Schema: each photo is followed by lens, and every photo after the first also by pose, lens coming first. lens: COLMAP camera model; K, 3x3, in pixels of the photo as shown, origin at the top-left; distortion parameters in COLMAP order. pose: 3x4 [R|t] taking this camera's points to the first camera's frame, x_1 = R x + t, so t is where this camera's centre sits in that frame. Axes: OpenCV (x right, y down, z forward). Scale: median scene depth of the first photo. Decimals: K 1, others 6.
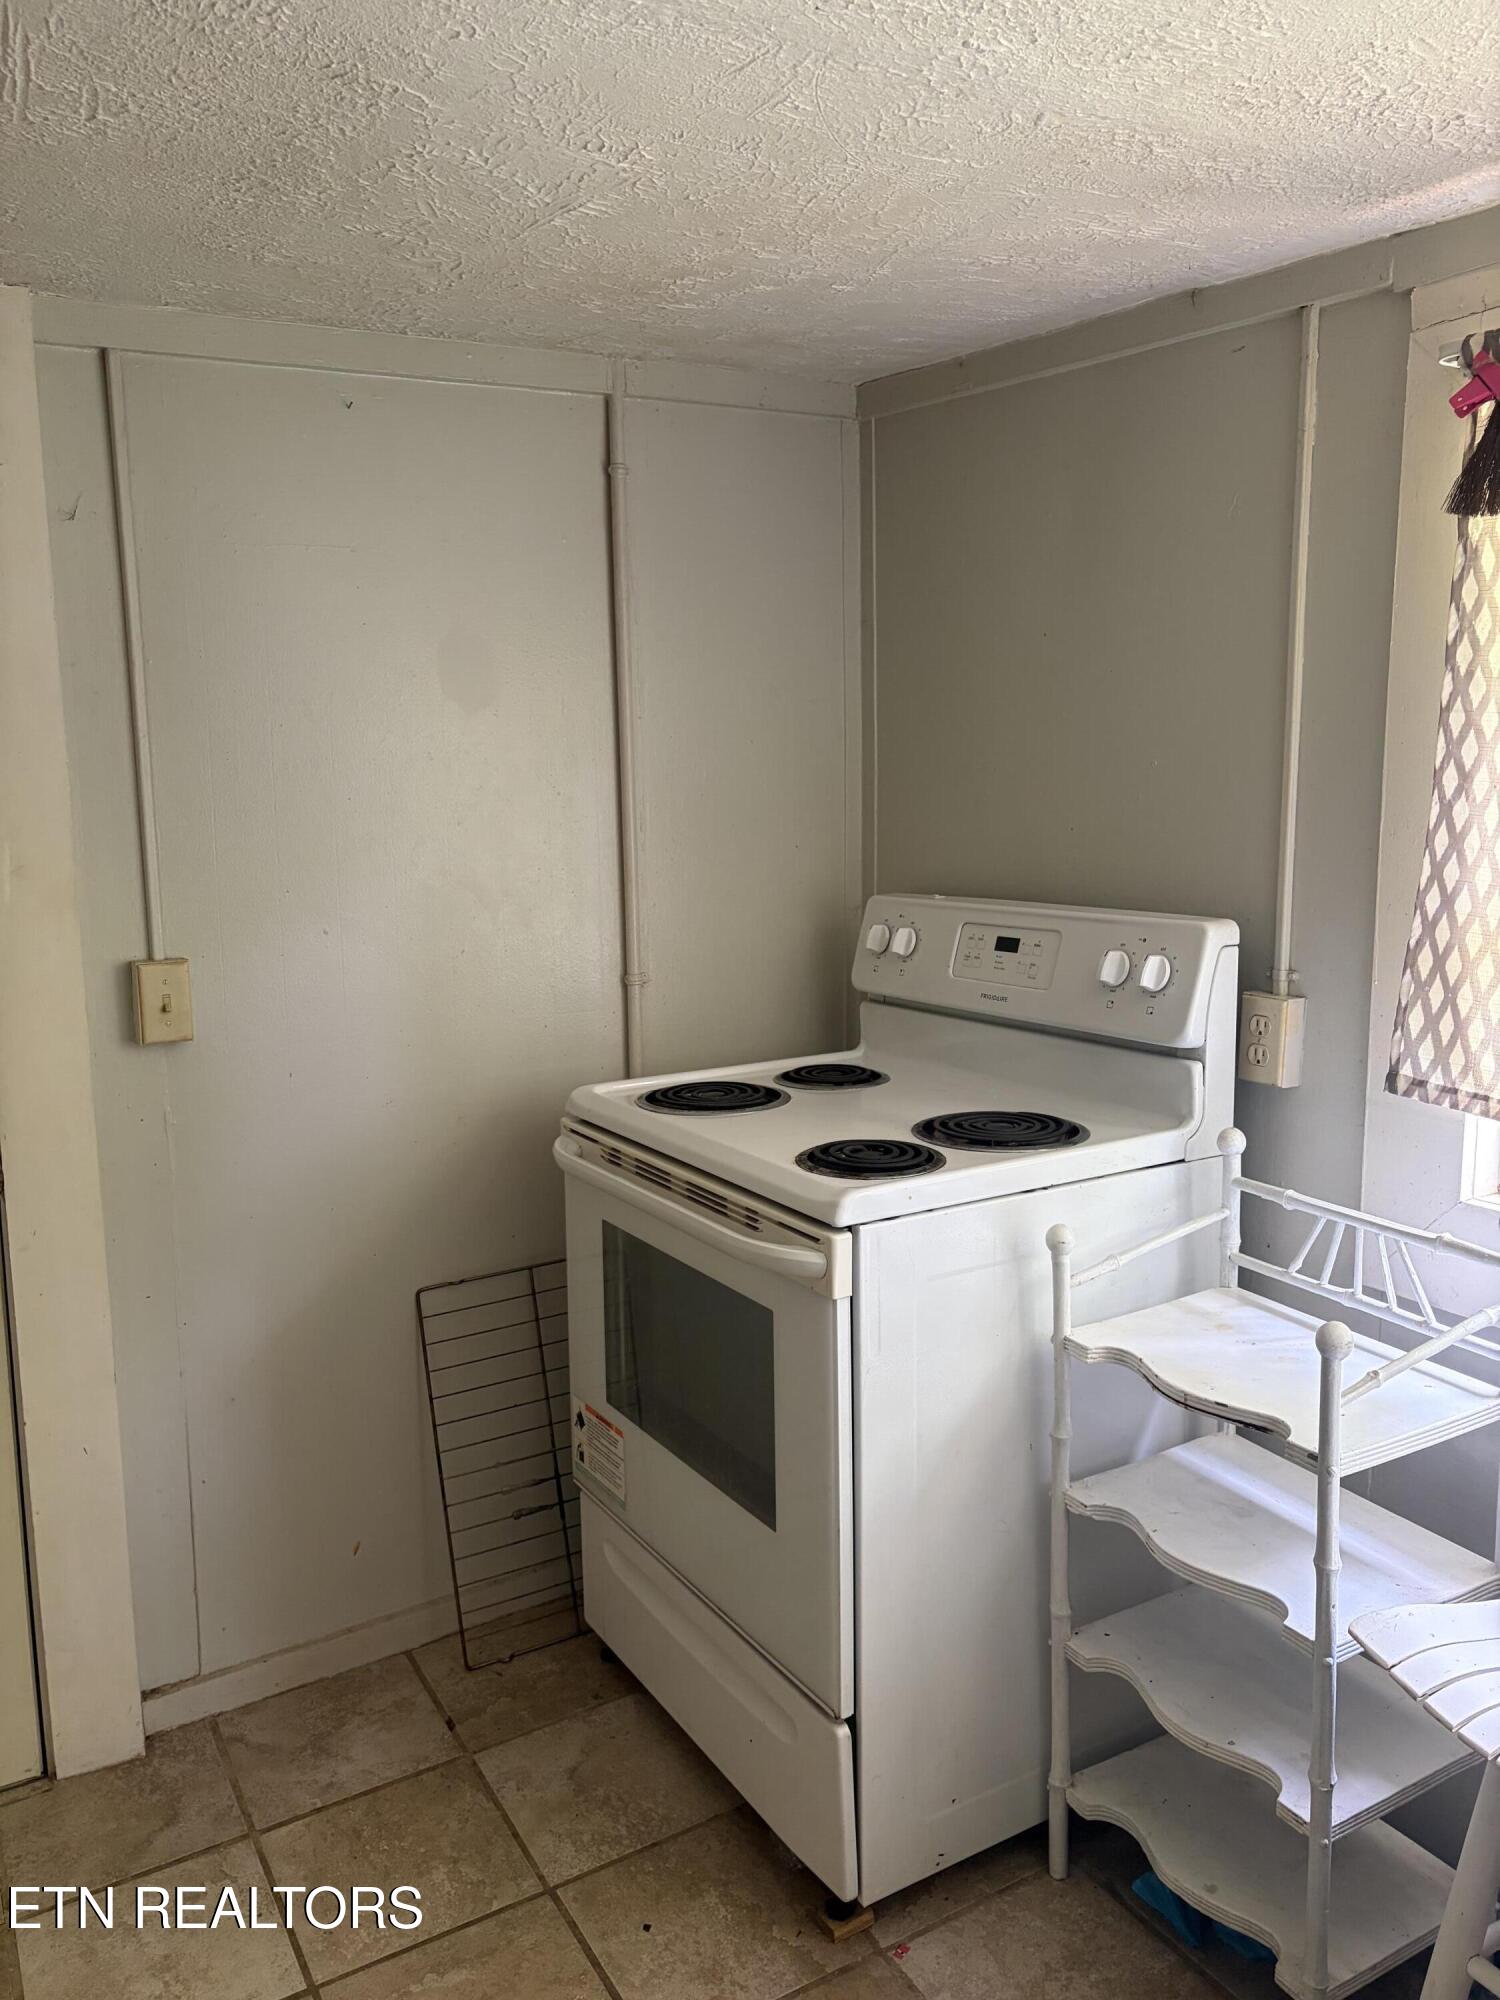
lens RADIAL K [[1526.7, 0, 764.2], [0, 1526.7, 1001.3], [0, 0, 1]] dist [0.051724, -0.038140]
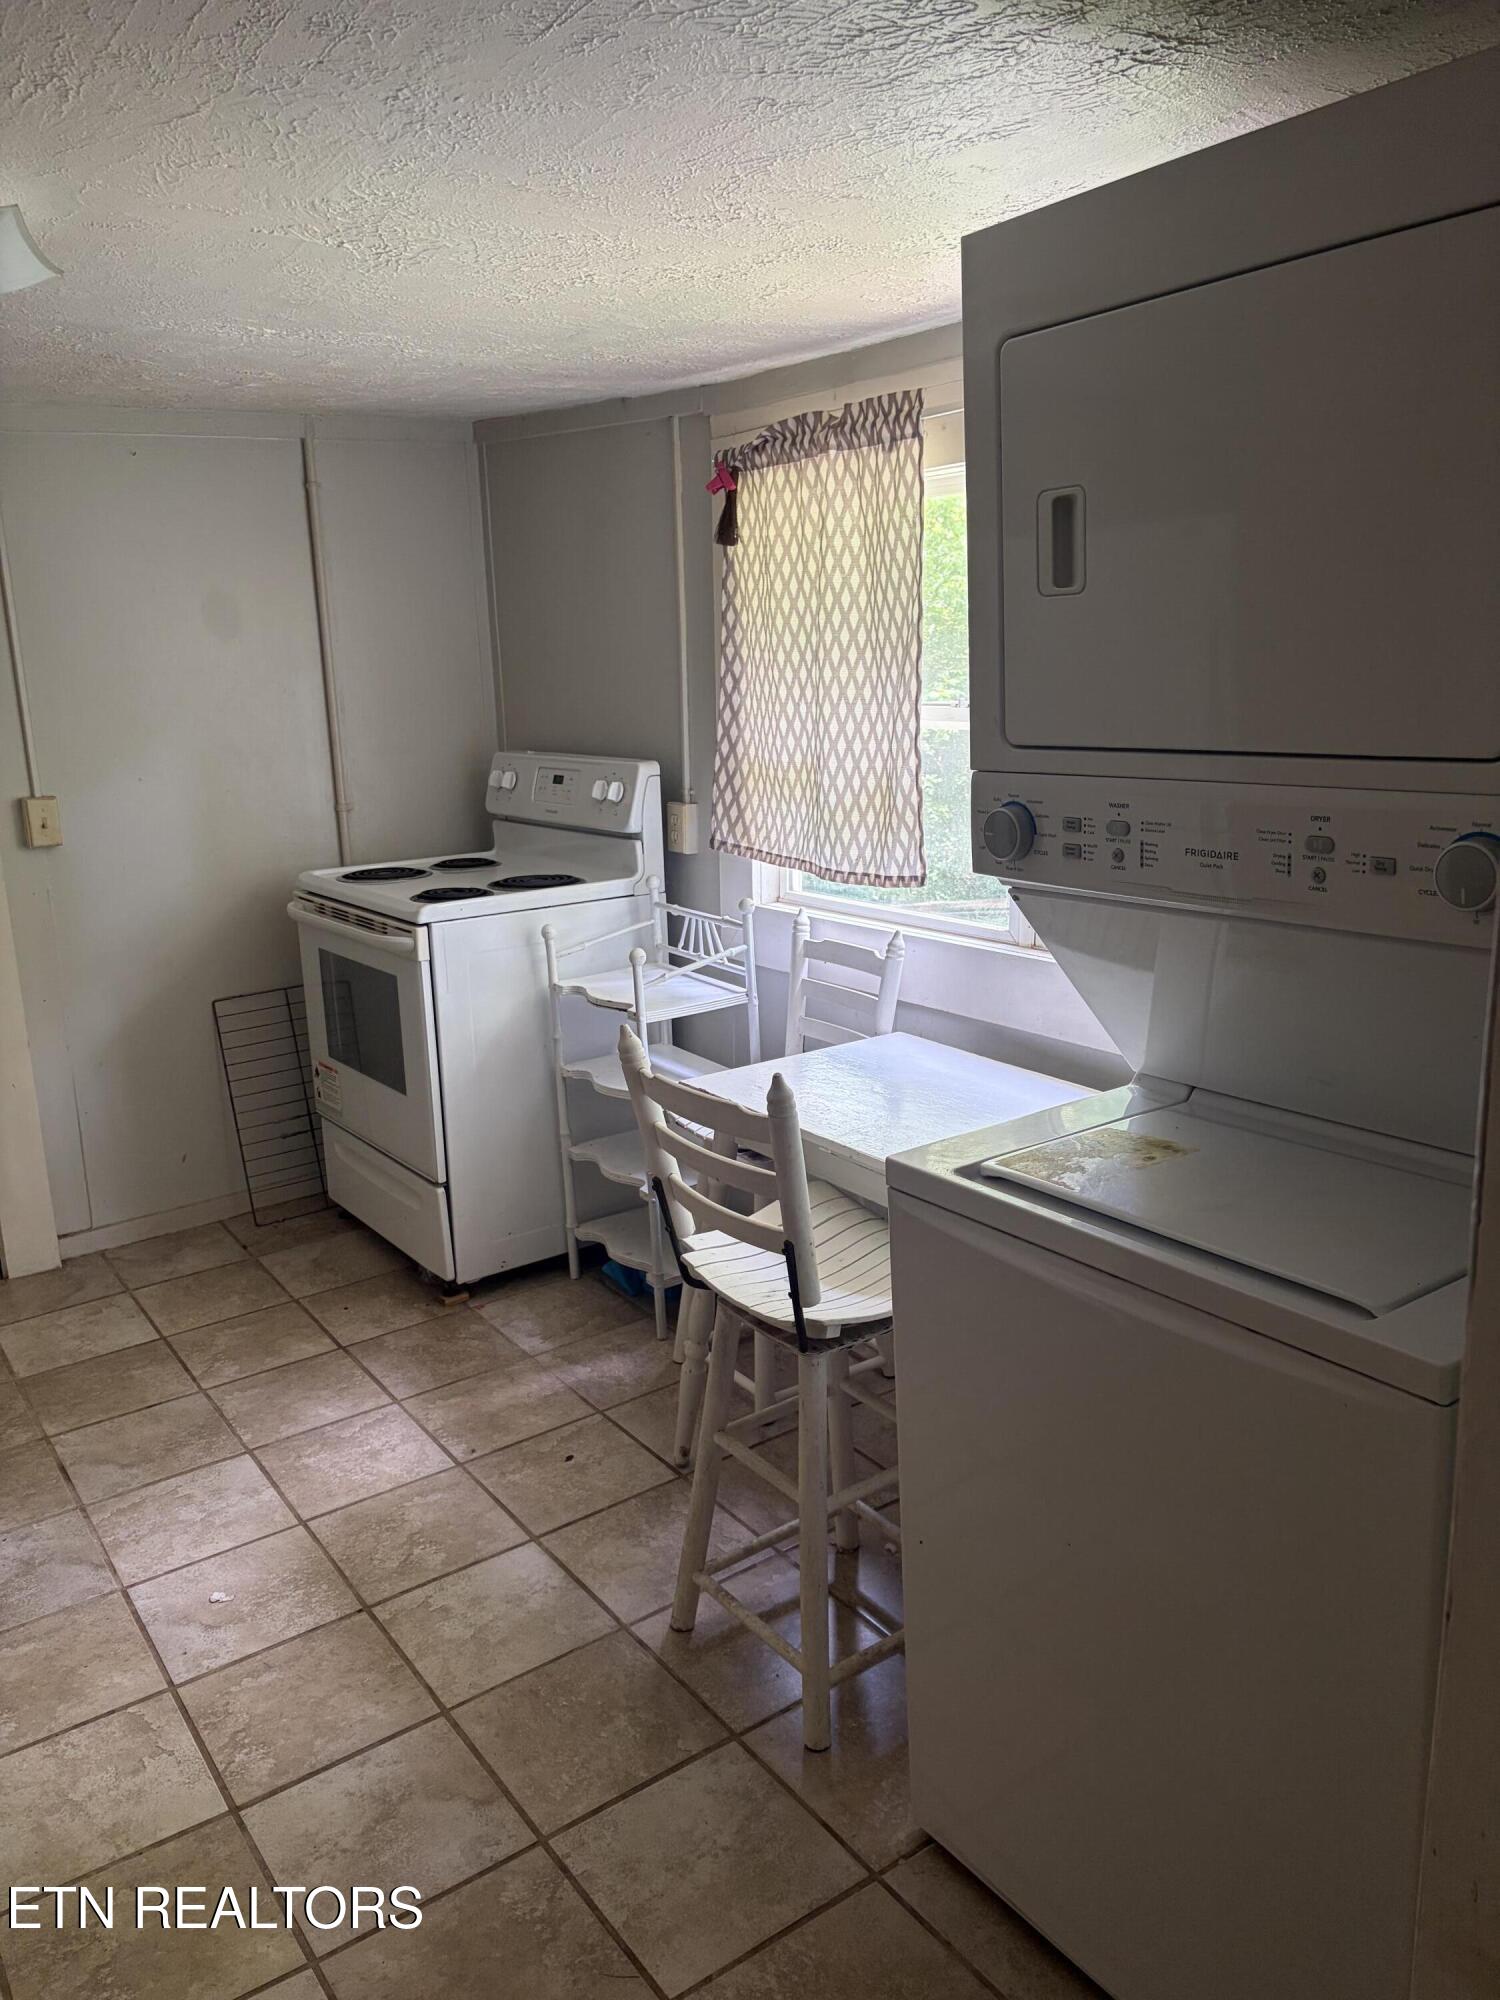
lens RADIAL K [[1526.7, 0, 745.3], [0, 1526.7, 1003.6], [0, 0, 1]] dist [0.051724, -0.038140]
pose [[0.997220, -0.030874, 0.067816, 0.265134], [0.025124, 0.996144, 0.084062, 0.078881], [-0.070150, -0.082125, 0.994150, -0.775295]]
